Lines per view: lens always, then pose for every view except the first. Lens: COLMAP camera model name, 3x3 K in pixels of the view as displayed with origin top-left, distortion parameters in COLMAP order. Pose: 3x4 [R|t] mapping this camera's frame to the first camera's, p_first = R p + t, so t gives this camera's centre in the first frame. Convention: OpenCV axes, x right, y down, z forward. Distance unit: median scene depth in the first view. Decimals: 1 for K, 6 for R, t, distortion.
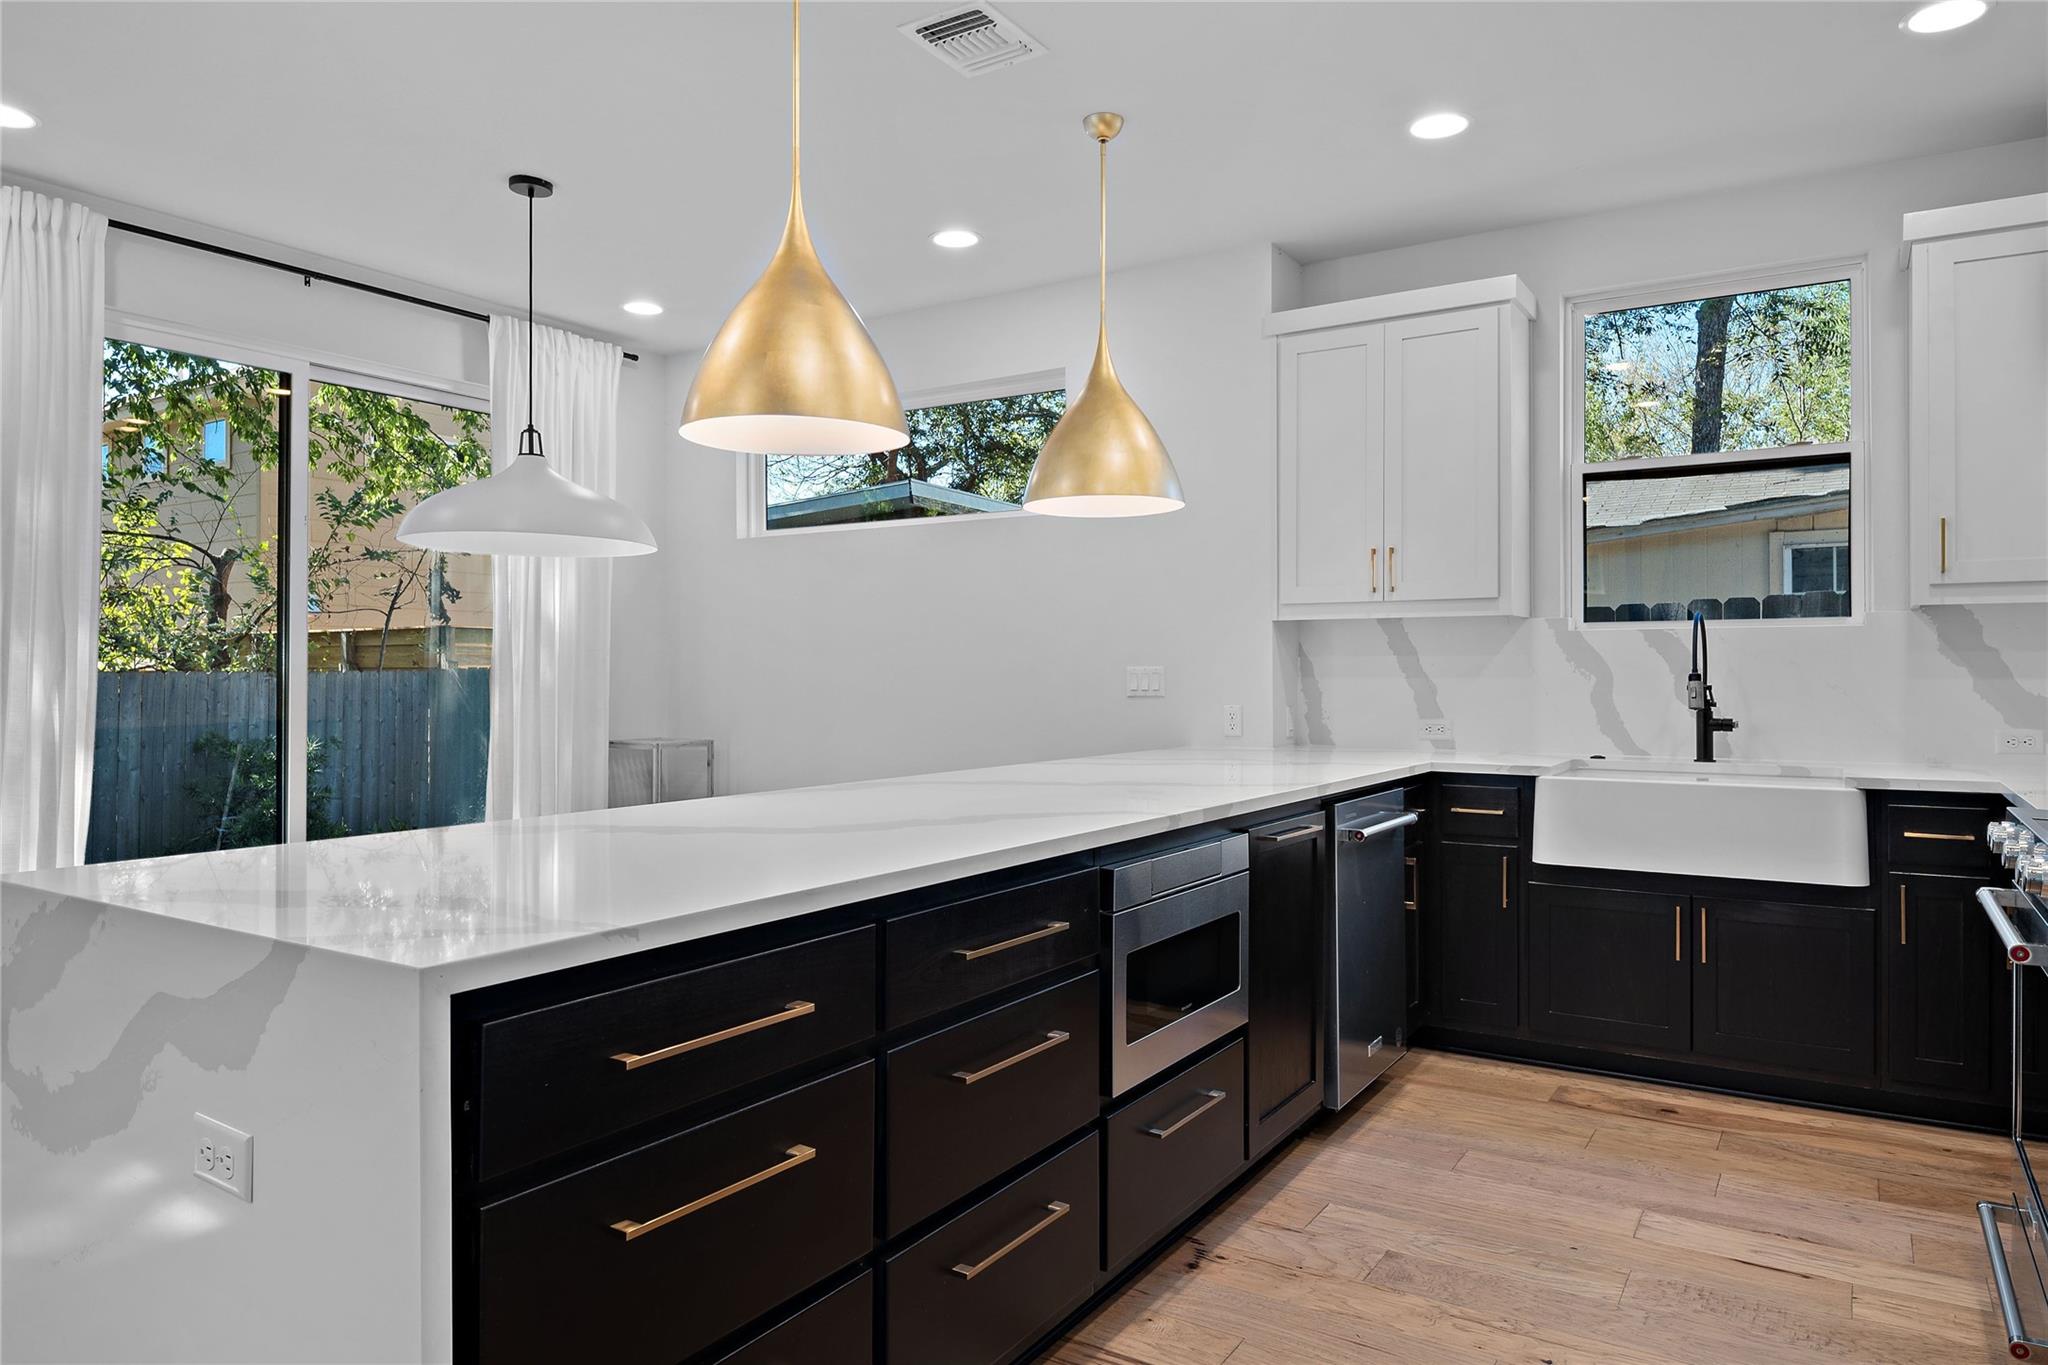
lens RADIAL K [[1295.2, 0, 1028.6], [0, 1295.2, 672.2], [0, 0, 1]] dist [0.026129, -0.036014]
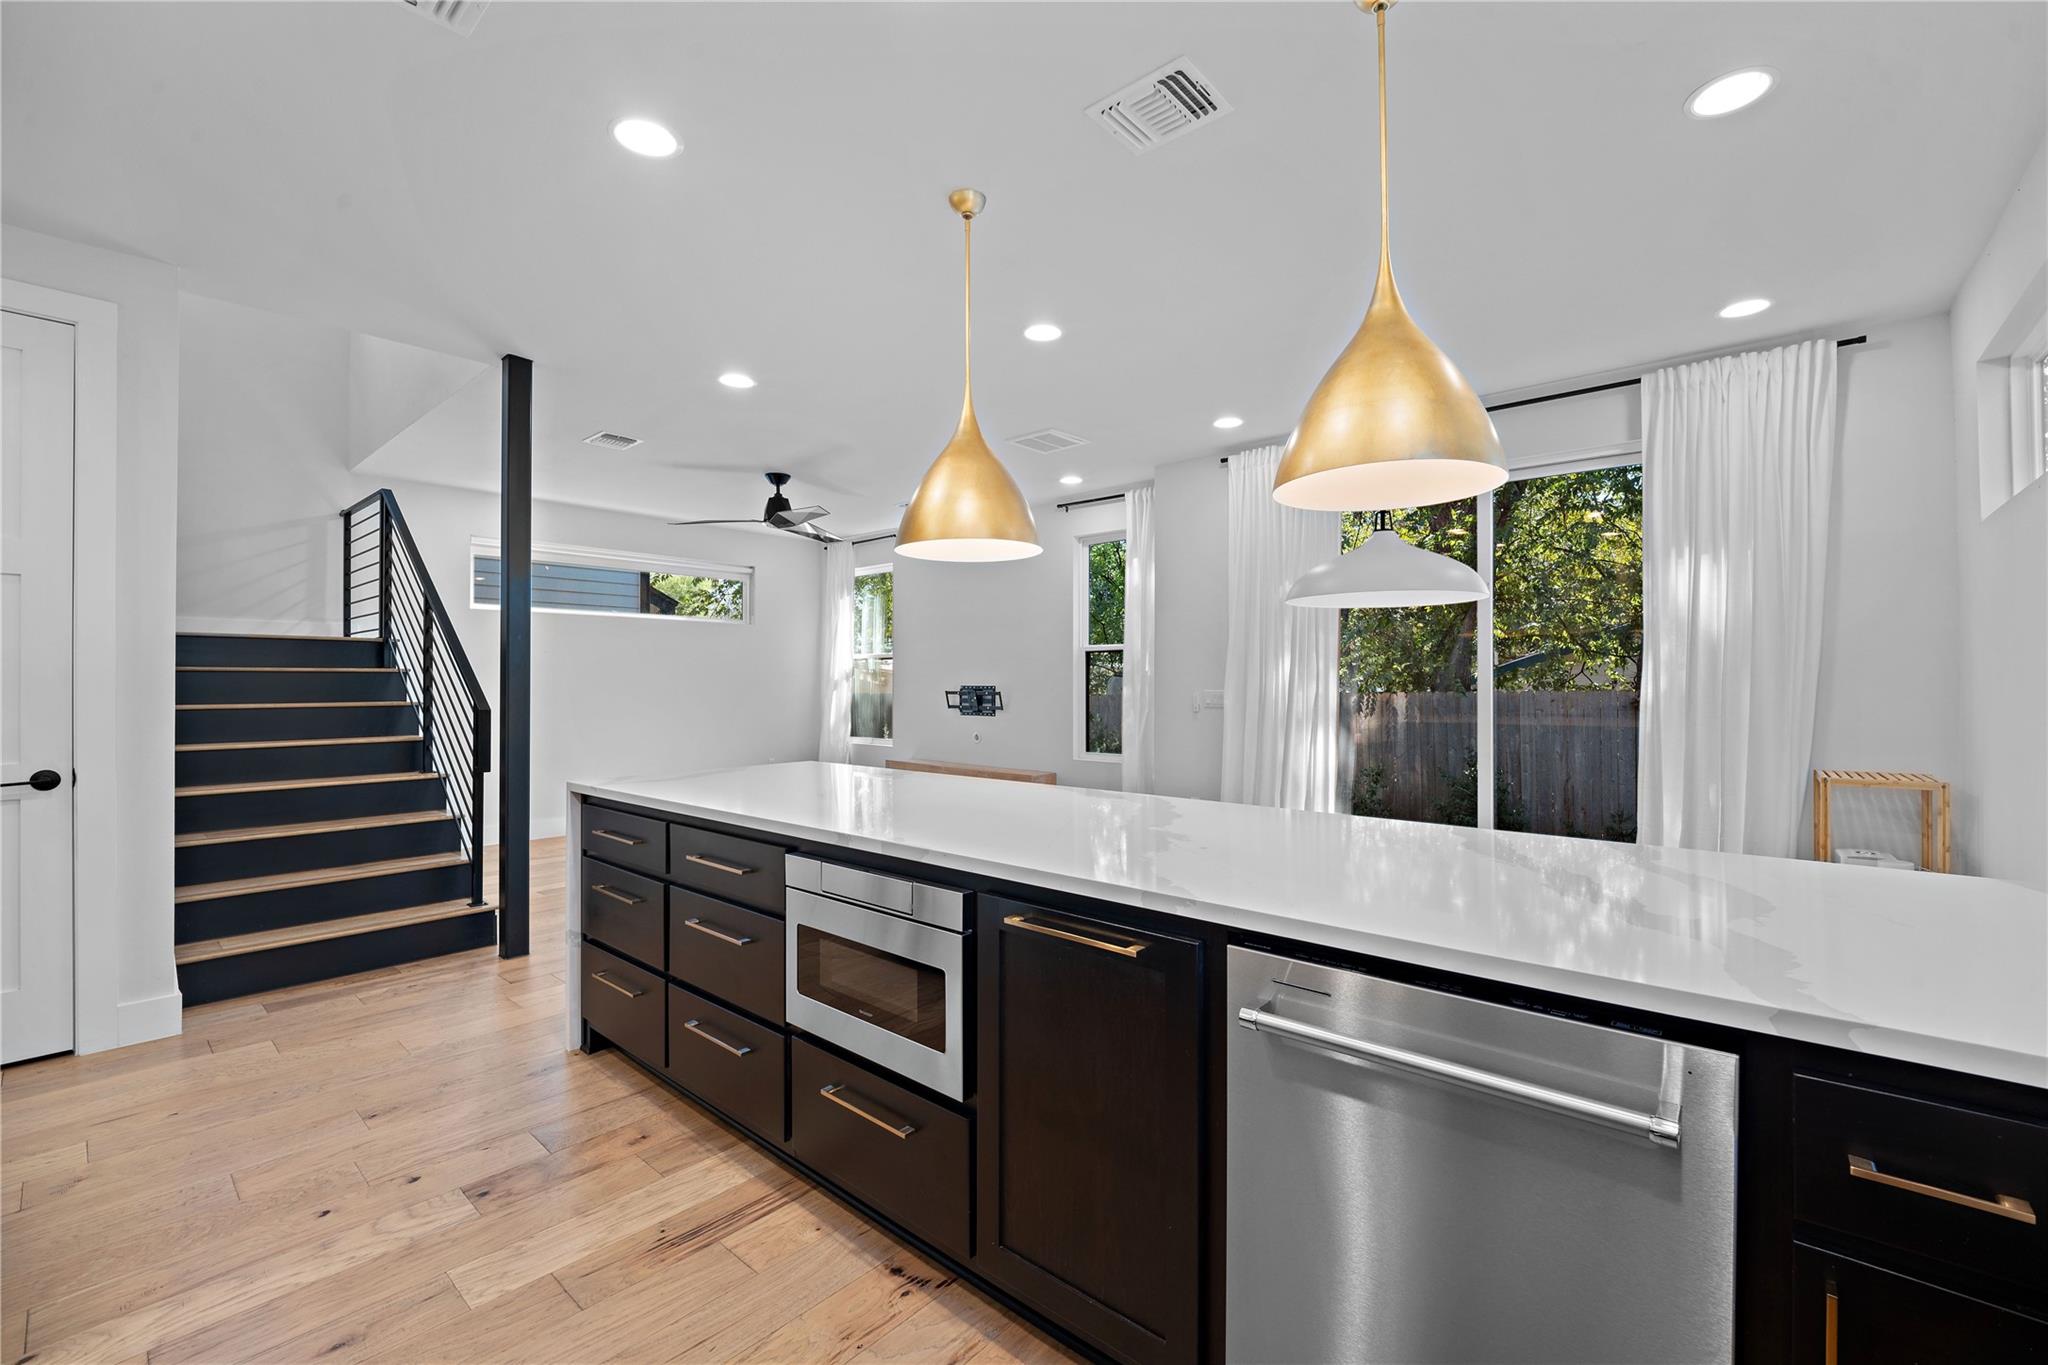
lens RADIAL K [[851.2, 0, 1034.1], [0, 851.2, 682.1], [0, 0, 1]] dist [-0.004726, -0.005889]
pose [[-0.144609, -0.000054, -0.989489, 0.560674], [0.003303, 0.999994, -0.000538, -0.017346], [0.989483, -0.003346, -0.144608, 0.854079]]
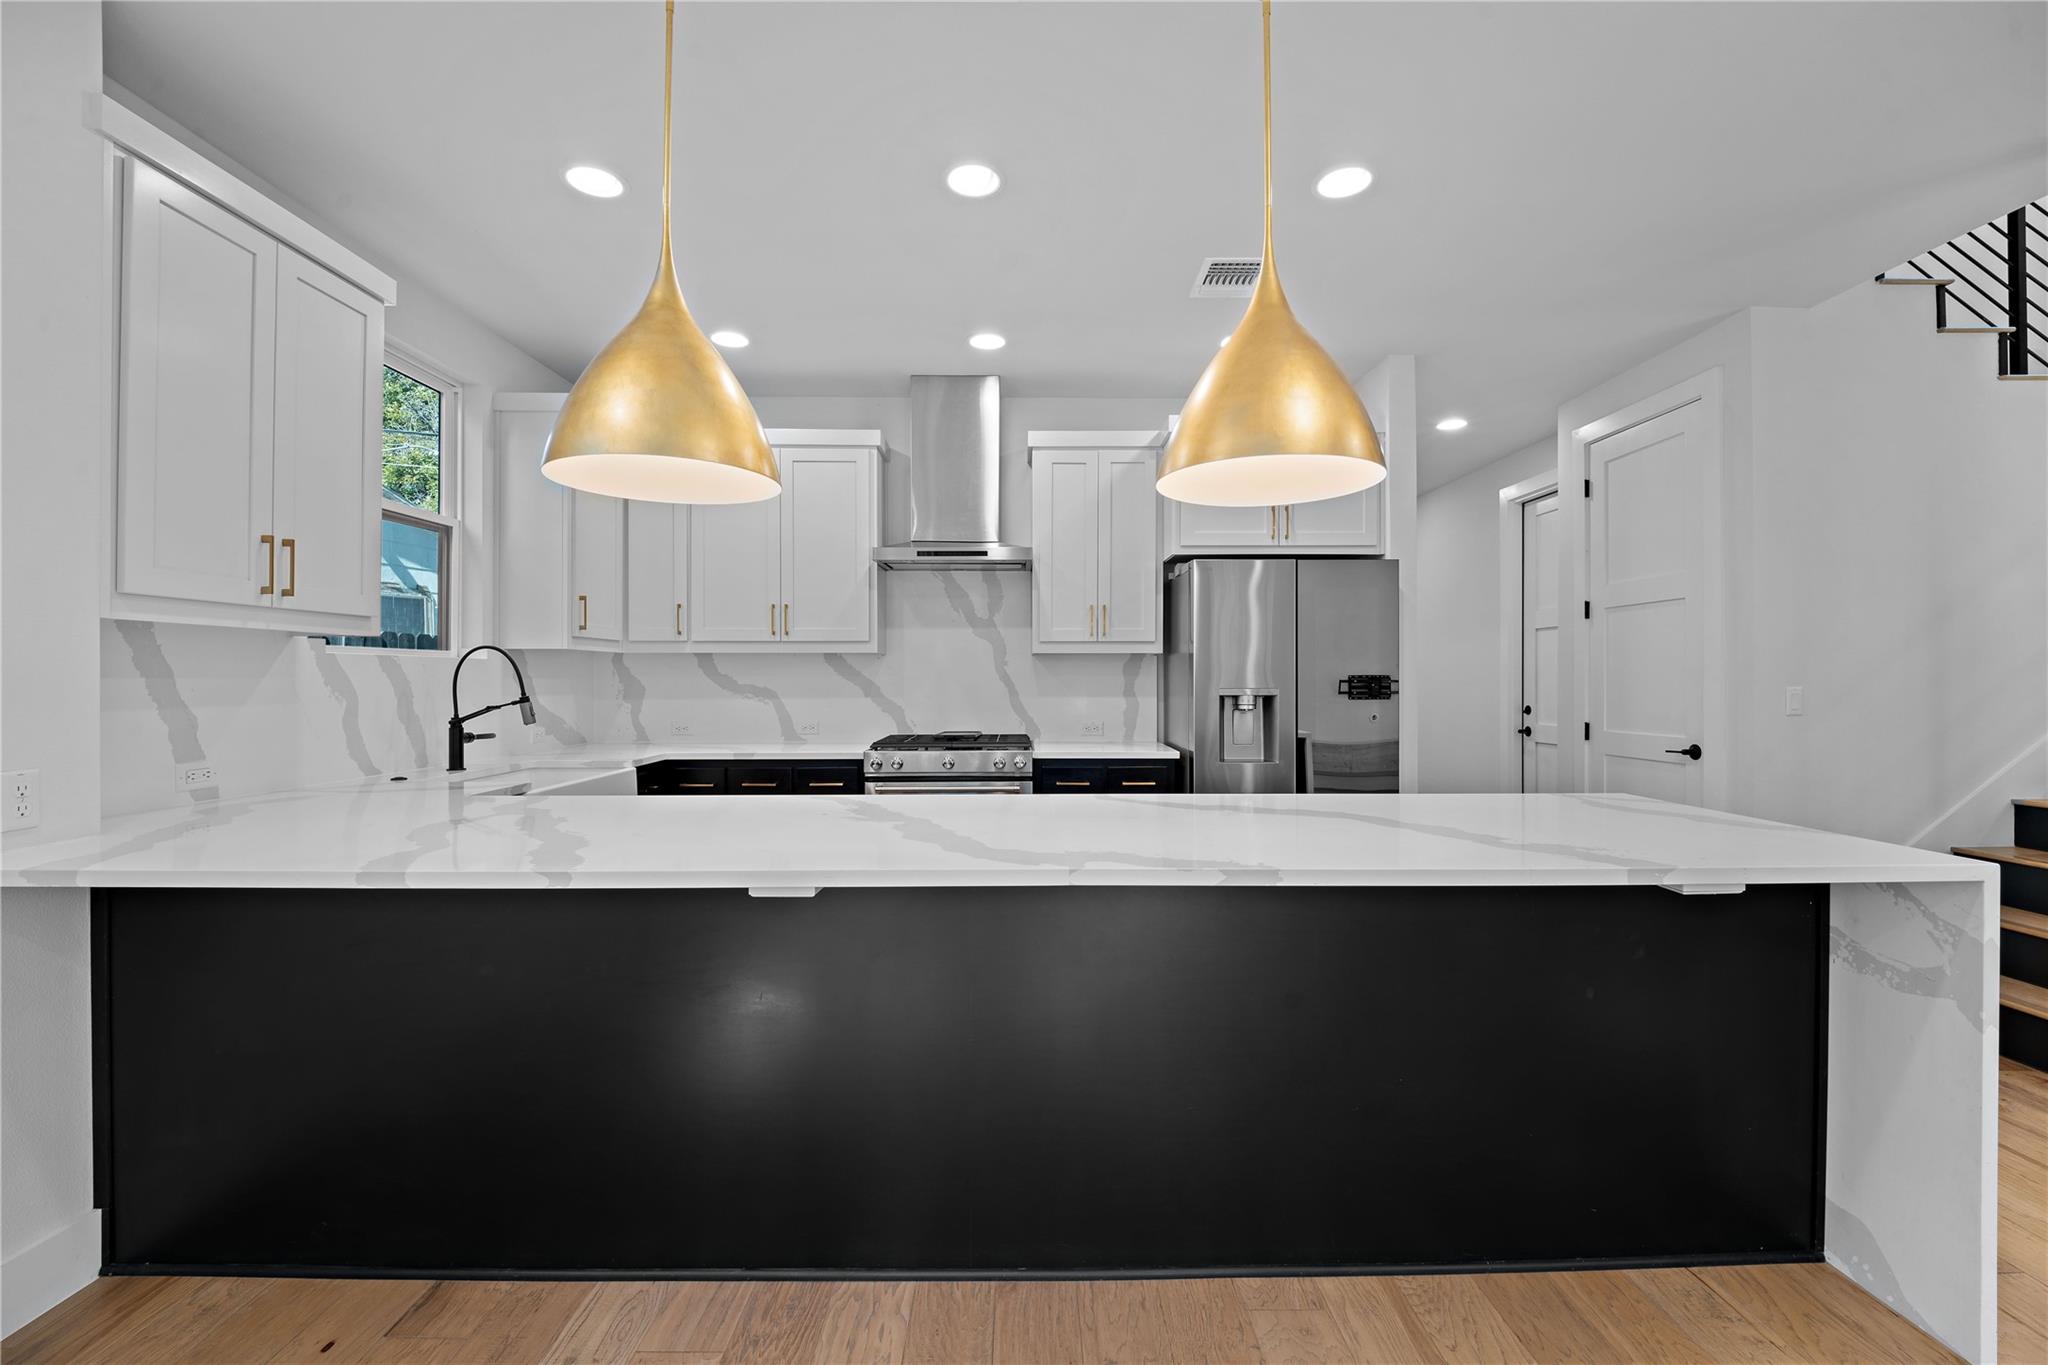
lens RADIAL K [[851.2, 0, 1041.5], [0, 851.2, 676.0], [0, 0, 1]] dist [-0.004726, -0.005889]
pose [[-0.551553, 0.002973, 0.834135, -0.454838], [-0.002855, 0.999981, -0.005452, -0.015675], [-0.834135, -0.005388, -0.551534, 1.061637]]
